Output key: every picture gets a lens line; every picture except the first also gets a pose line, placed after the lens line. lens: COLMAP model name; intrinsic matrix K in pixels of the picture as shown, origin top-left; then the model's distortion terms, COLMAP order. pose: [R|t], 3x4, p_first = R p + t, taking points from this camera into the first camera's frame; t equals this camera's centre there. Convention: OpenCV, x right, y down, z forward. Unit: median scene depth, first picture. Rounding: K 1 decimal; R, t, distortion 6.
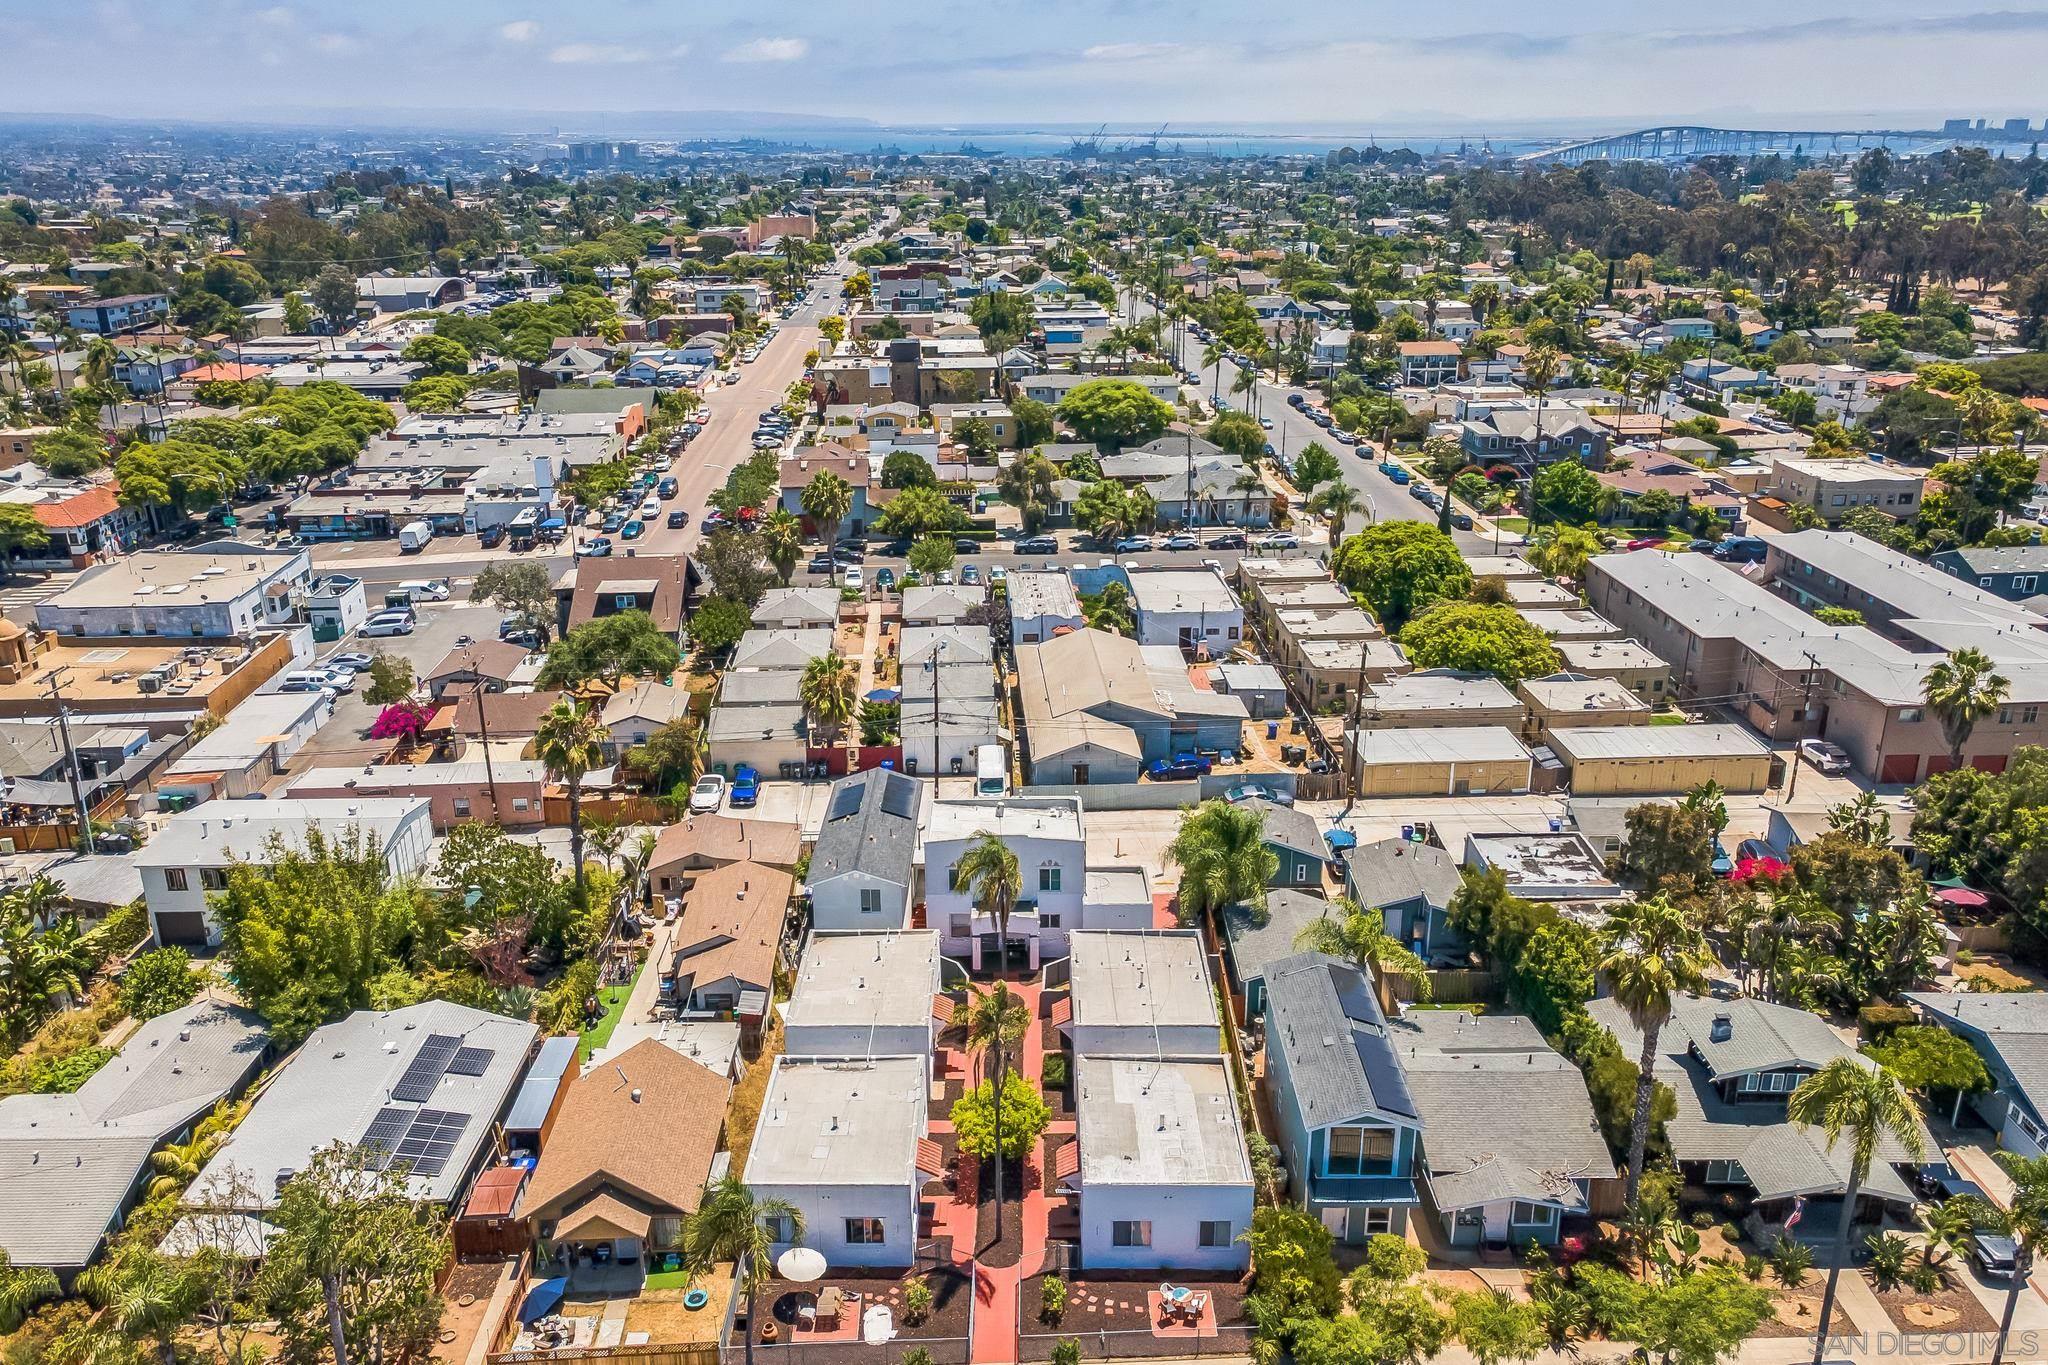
lens RADIAL K [[1531.1, 0, 1010.1], [0, 1531.1, 704.0], [0, 0, 1]] dist [0.031600, 0.005620]
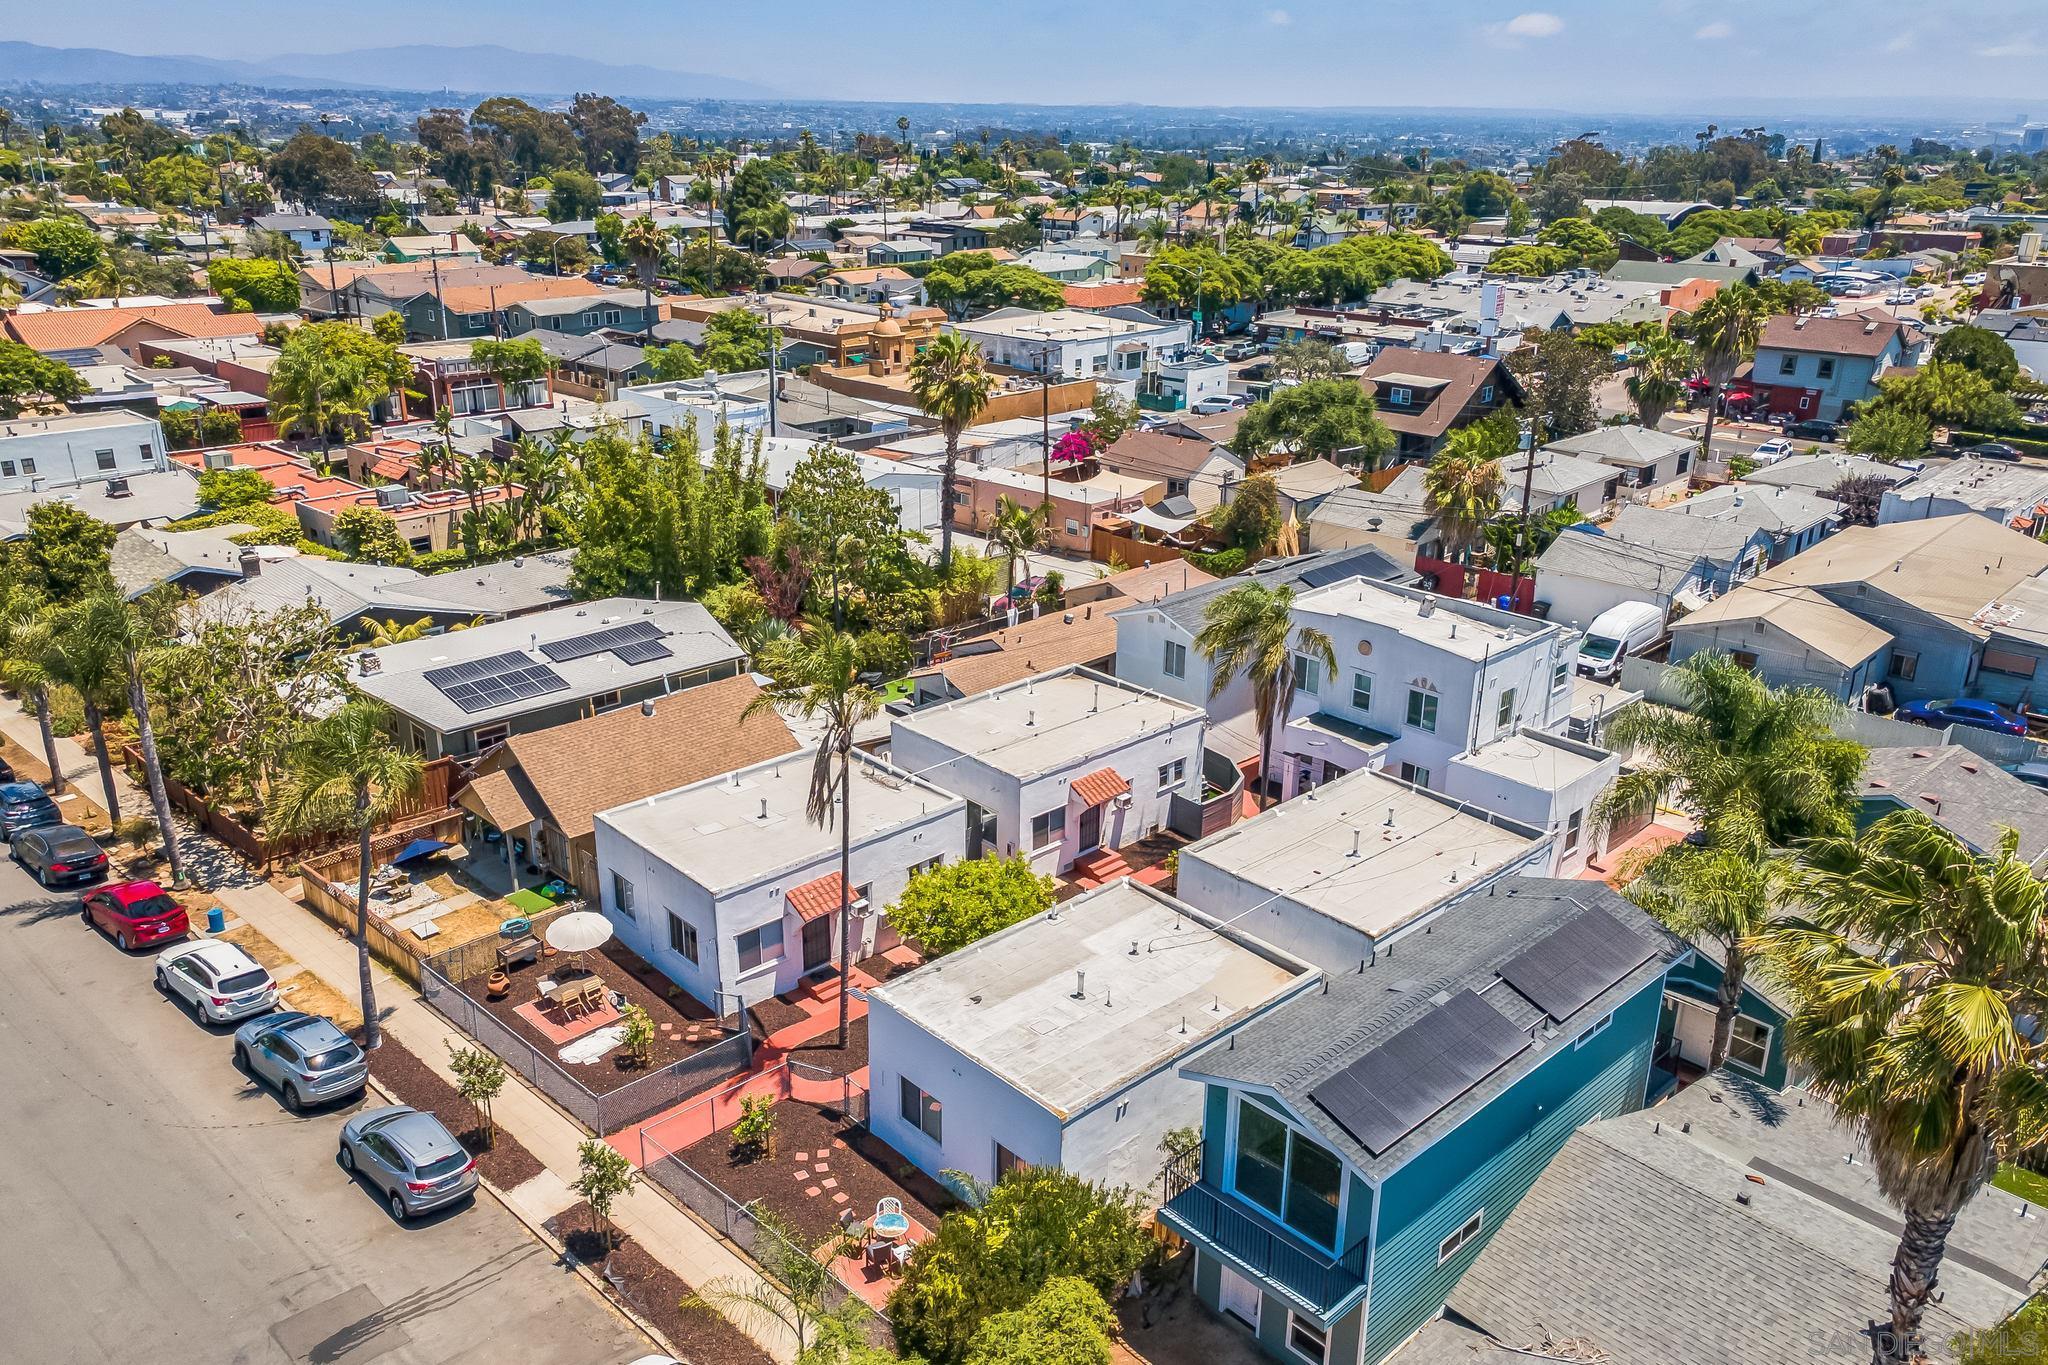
lens RADIAL K [[1525.8, 0, 1024.0], [0, 1525.8, 682.5], [0, 0, 1]] dist [0.036050, 0.002870]
pose [[0.692287, 0.266631, -0.670557, 0.319717], [-0.266888, 0.957950, 0.105369, 0.076035], [0.670454, 0.106018, 0.734337, 0.392635]]
